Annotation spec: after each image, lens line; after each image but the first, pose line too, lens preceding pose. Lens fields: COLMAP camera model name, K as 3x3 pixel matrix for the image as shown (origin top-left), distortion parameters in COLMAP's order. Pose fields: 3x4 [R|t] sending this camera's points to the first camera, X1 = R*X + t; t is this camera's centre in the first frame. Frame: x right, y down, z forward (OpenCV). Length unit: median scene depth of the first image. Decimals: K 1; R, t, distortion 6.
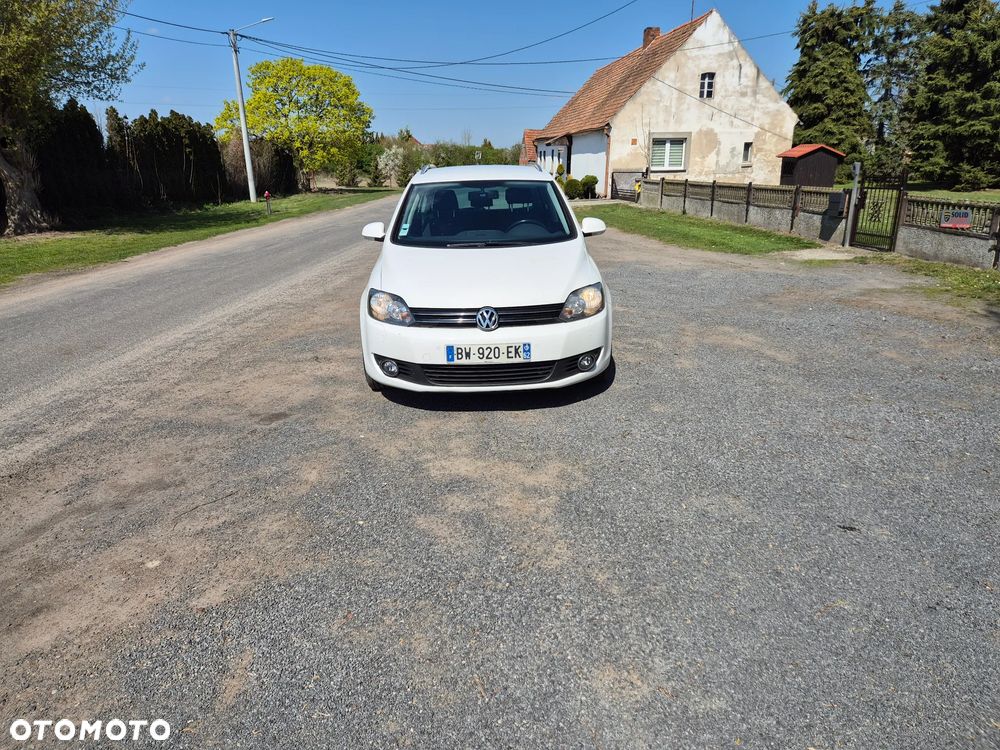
lens RADIAL K [[669.9, 0, 502.0], [0, 669.9, 372.4], [0, 0, 1]] dist [0.073856, -0.060085]
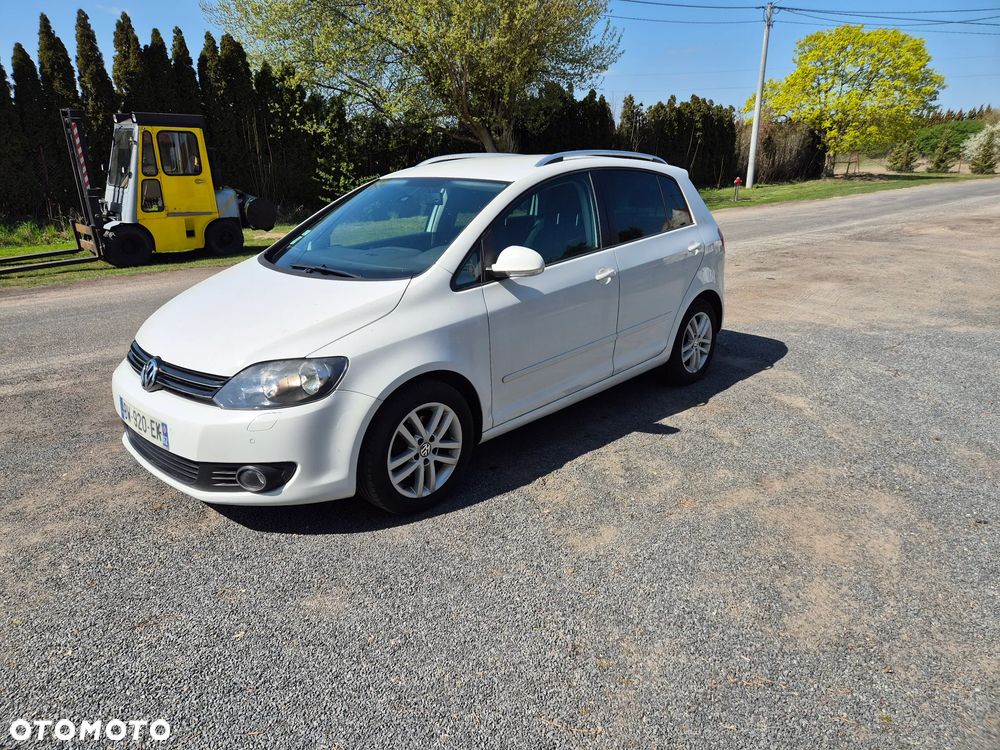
lens RADIAL K [[665.7, 0, 487.7], [0, 665.7, 374.4], [0, 0, 1]] dist [0.073515, -0.056822]
pose [[0.696784, 0.232784, -0.678456, 0.097756], [-0.213922, 0.970269, 0.113206, -0.032590], [0.684638, 0.066257, 0.725866, 0.100660]]
